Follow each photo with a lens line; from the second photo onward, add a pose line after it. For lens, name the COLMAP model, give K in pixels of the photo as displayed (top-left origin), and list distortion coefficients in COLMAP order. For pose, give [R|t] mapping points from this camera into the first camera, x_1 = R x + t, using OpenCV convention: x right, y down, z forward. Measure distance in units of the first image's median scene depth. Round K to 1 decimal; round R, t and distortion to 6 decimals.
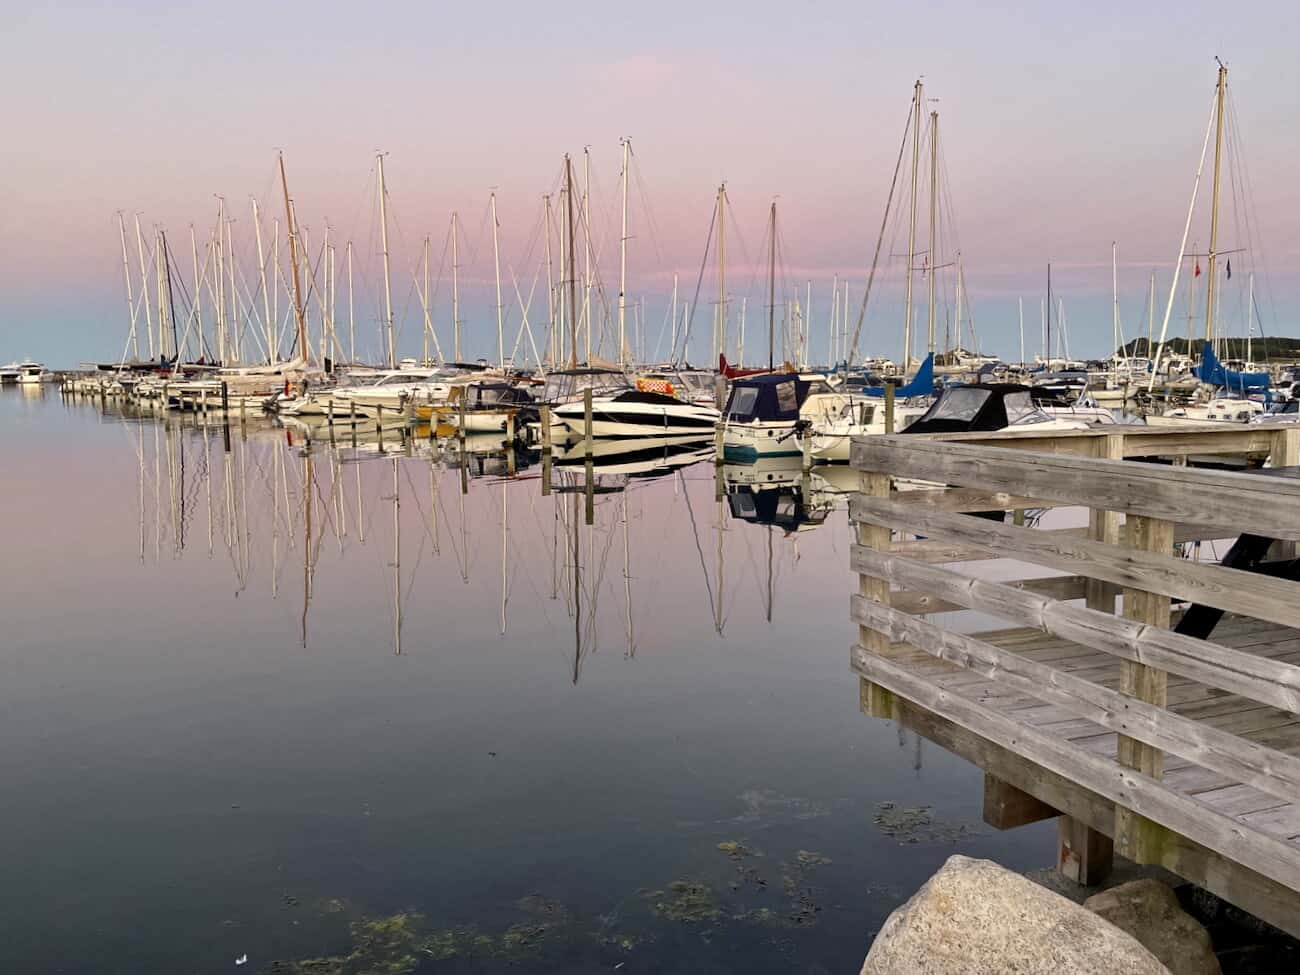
lens RADIAL K [[991.9, 0, 651.5], [0, 991.9, 485.9], [0, 0, 1]] dist [0.013423, 0.001654]
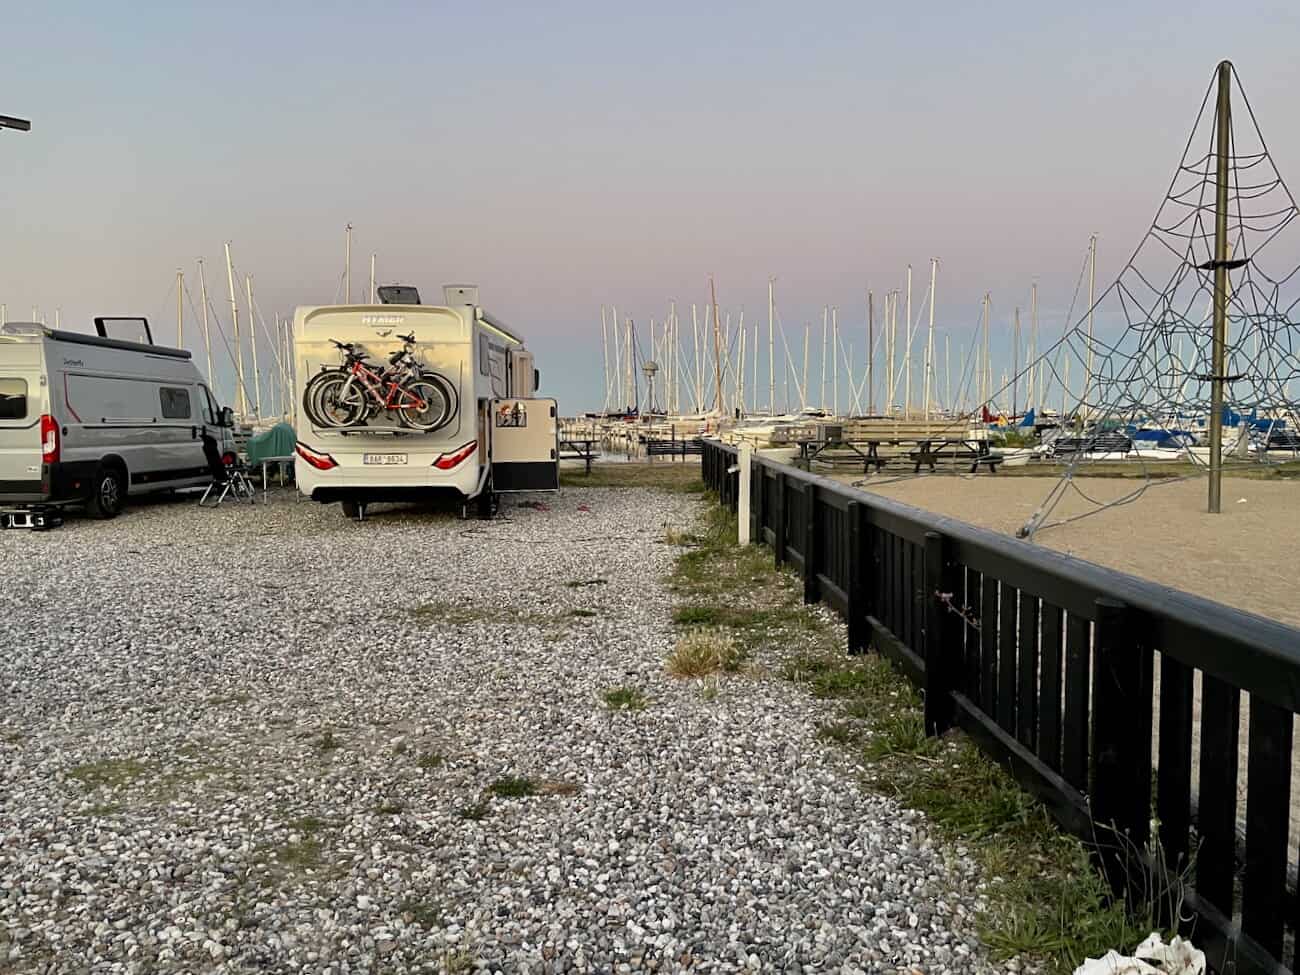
lens RADIAL K [[991.9, 0, 650.3], [0, 991.9, 490.0], [0, 0, 1]] dist [0.013423, 0.001654]
pose [[0.916647, 0.022949, -0.399039, 0.174471], [-0.038698, 0.998756, -0.031457, 0.050097], [0.397821, 0.044277, 0.916394, -0.461392]]
